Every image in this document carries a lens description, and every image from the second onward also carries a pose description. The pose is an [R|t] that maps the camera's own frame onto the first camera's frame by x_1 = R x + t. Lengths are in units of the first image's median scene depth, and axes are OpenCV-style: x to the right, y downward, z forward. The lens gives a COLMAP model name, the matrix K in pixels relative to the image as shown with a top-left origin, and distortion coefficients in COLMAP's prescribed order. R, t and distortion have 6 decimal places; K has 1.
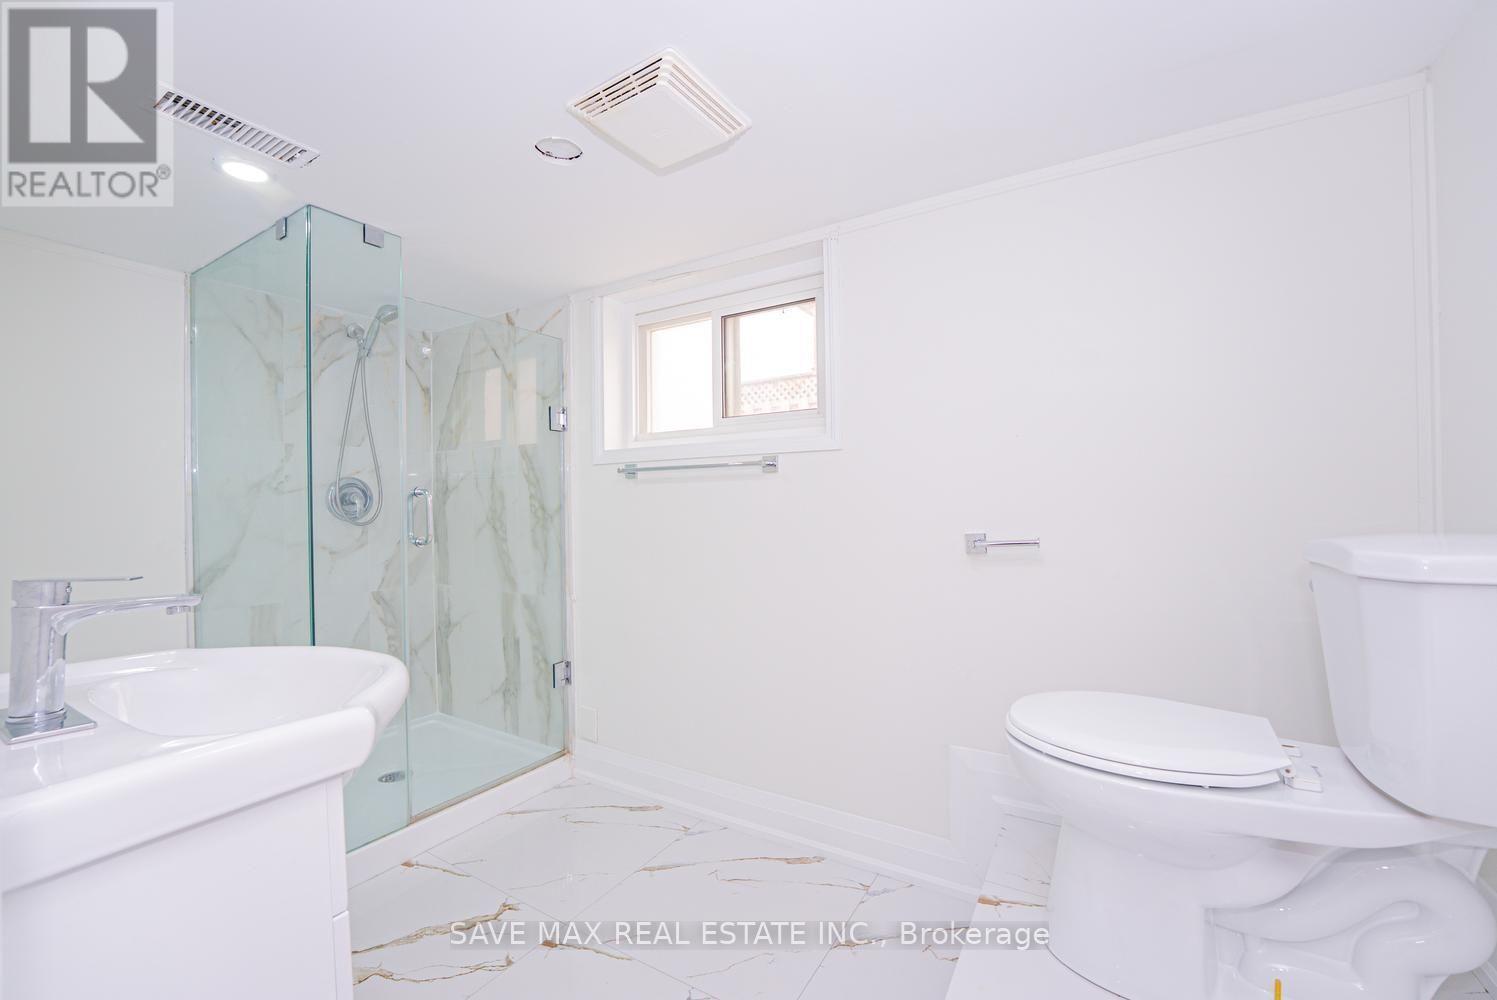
lens RADIAL K [[633.7, 0, 744.3], [0, 633.7, 504.0], [0, 0, 1]] dist [0.000037, -0.000165]
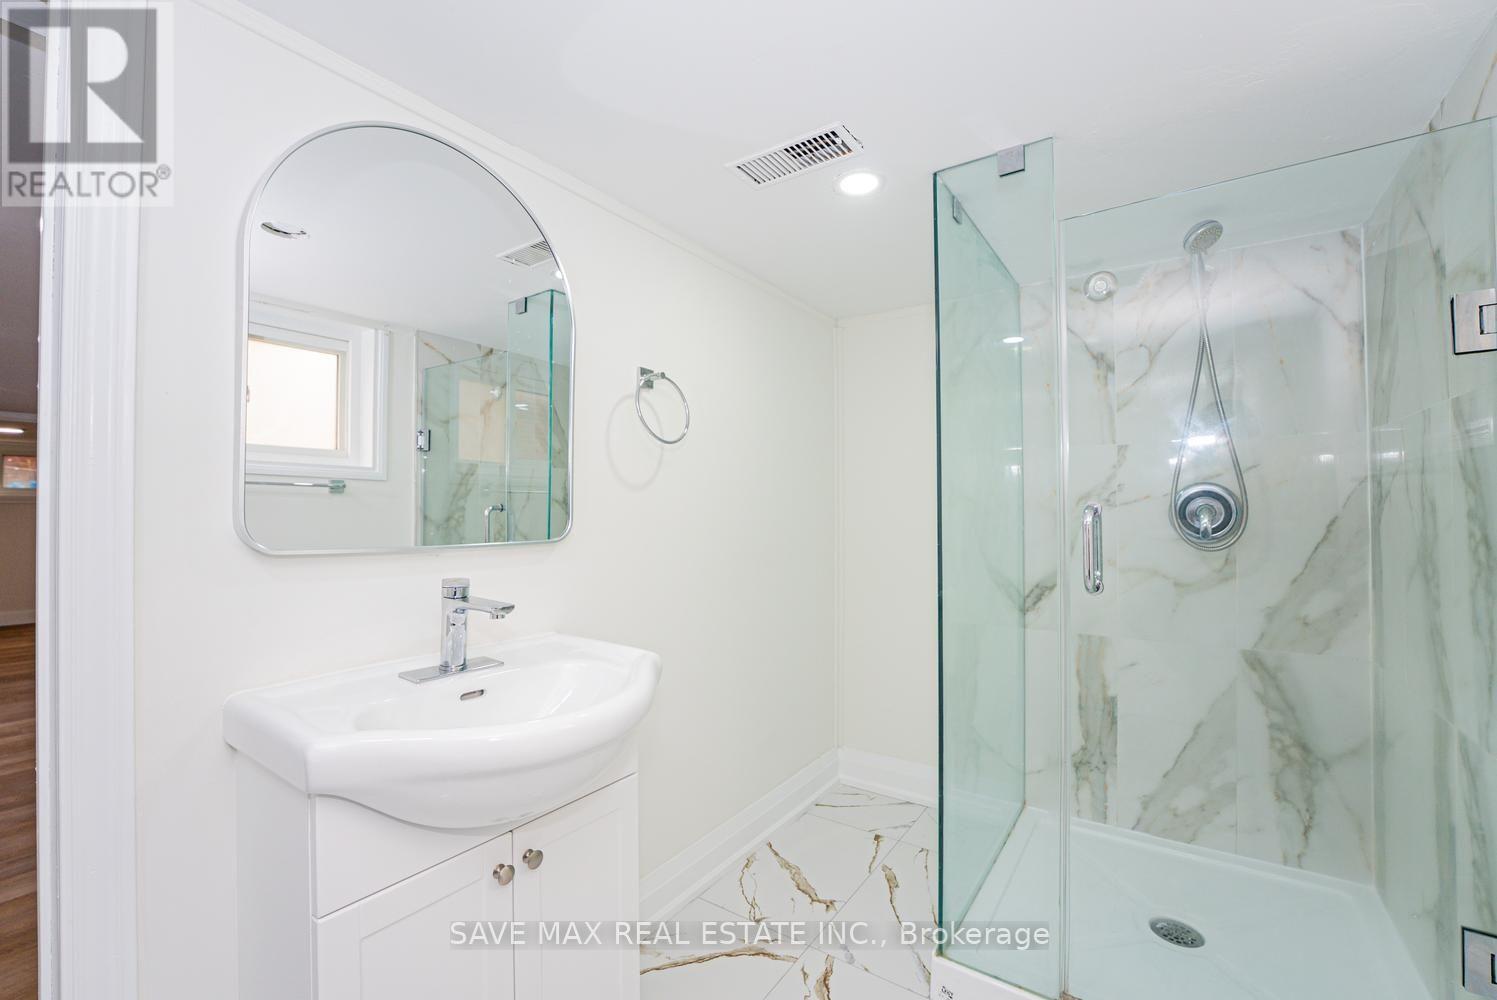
lens RADIAL K [[633.7, 0, 745.0], [0, 633.7, 496.6], [0, 0, 1]] dist [0.000037, -0.000165]
pose [[-0.021659, -0.011261, -0.999702, 0.106963], [0.005460, 0.999920, -0.011381, -0.020814], [0.999750, -0.005705, -0.021596, 0.508590]]
